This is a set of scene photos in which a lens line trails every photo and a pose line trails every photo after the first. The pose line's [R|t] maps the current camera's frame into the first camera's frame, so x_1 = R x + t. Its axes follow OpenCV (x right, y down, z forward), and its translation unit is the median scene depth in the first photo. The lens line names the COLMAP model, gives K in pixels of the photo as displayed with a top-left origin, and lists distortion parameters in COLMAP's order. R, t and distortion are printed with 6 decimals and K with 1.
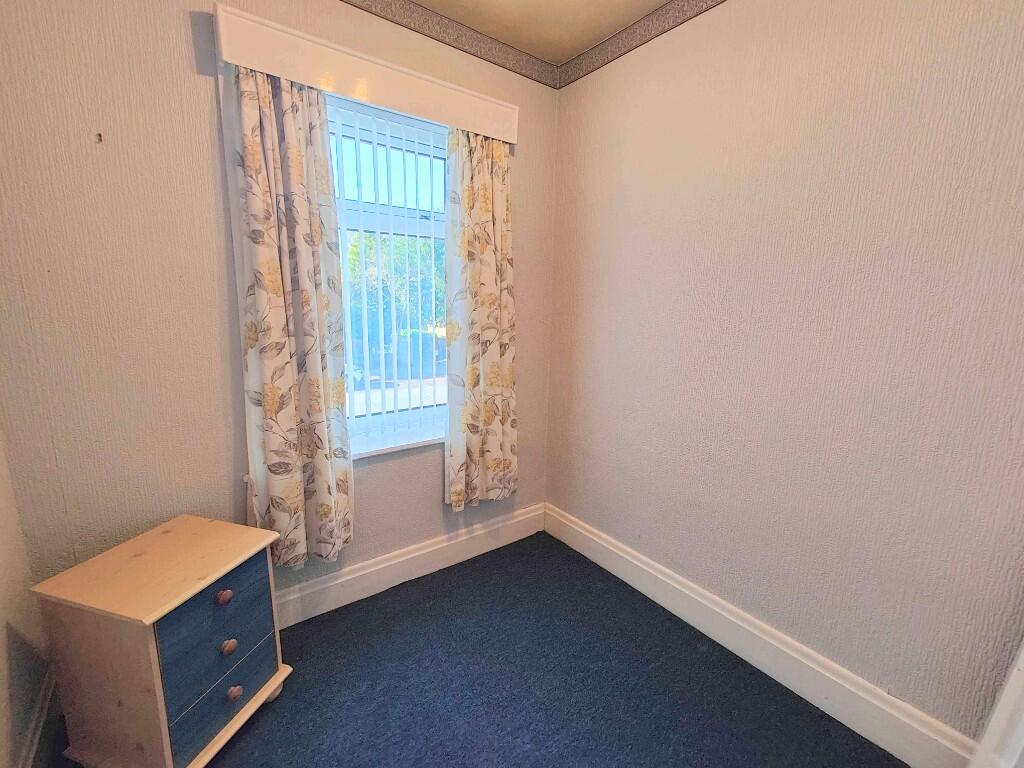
lens RADIAL K [[450.6, 0, 512.0], [0, 450.6, 384.0], [0, 0, 1]] dist [0.011554, -0.005274]
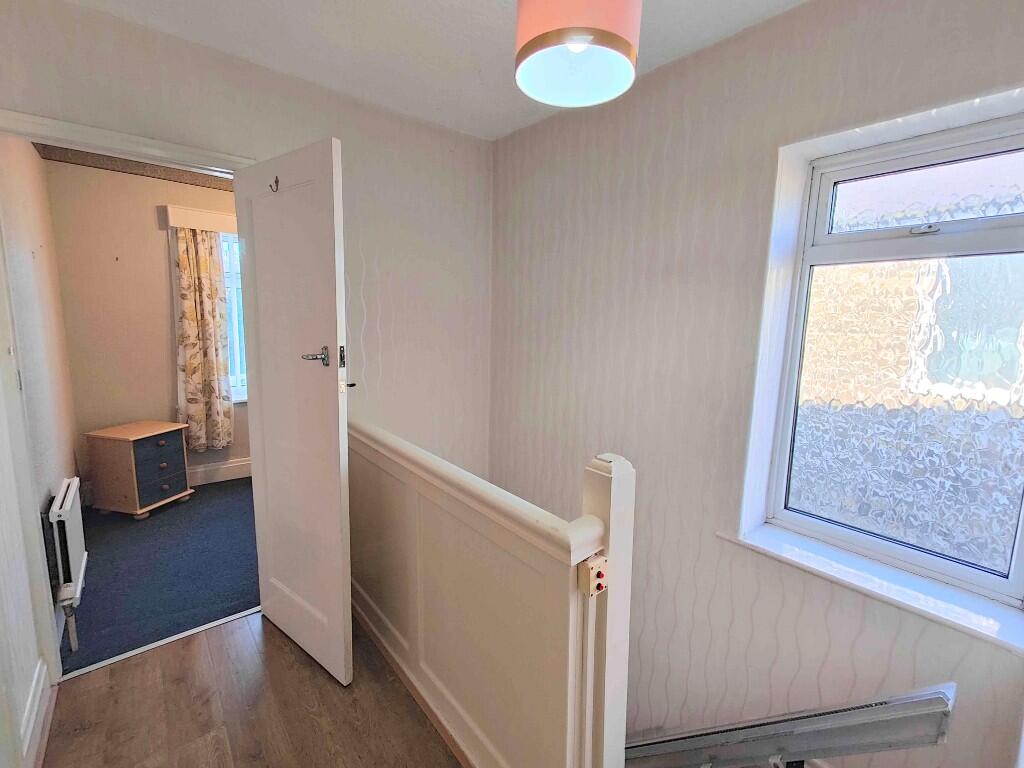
lens RADIAL K [[450.6, 0, 512.0], [0, 450.6, 384.0], [0, 0, 1]] dist [0.011554, -0.005274]
pose [[0.998783, -0.000274, 0.049316, 0.917837], [0.002875, 0.998608, -0.052664, 0.227436], [-0.049233, 0.052742, 0.997394, -1.256492]]
